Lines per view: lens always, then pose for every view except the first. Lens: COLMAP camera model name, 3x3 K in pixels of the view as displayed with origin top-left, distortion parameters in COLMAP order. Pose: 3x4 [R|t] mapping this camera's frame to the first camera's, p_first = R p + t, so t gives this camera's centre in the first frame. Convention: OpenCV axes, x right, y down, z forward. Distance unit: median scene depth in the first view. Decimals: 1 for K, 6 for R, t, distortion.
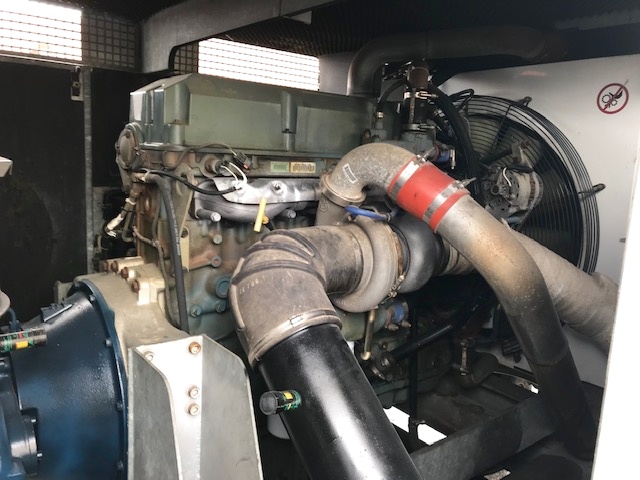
lens RADIAL K [[525.6, 0, 321.2], [0, 525.6, 237.7], [0, 0, 1]] dist [0.018274, 0.003104]
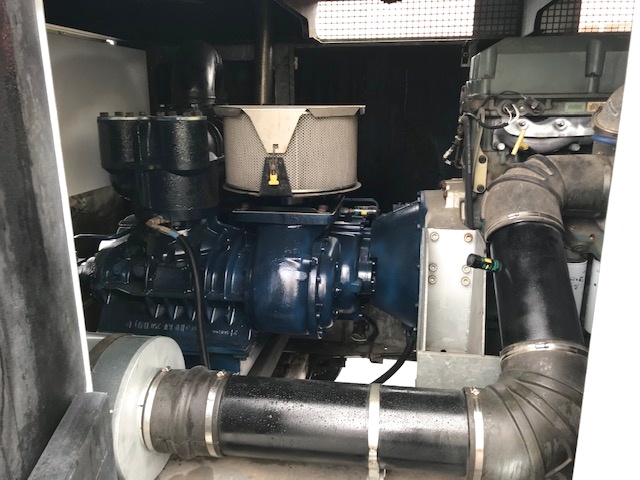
lens RADIAL K [[525.6, 0, 319.7], [0, 525.6, 237.9], [0, 0, 1]] dist [0.018274, 0.003104]
pose [[0.675197, 0.128611, -0.726339, 0.449889], [-0.077953, 0.991610, 0.103118, 0.080088], [0.733507, -0.013005, 0.679557, -0.228529]]
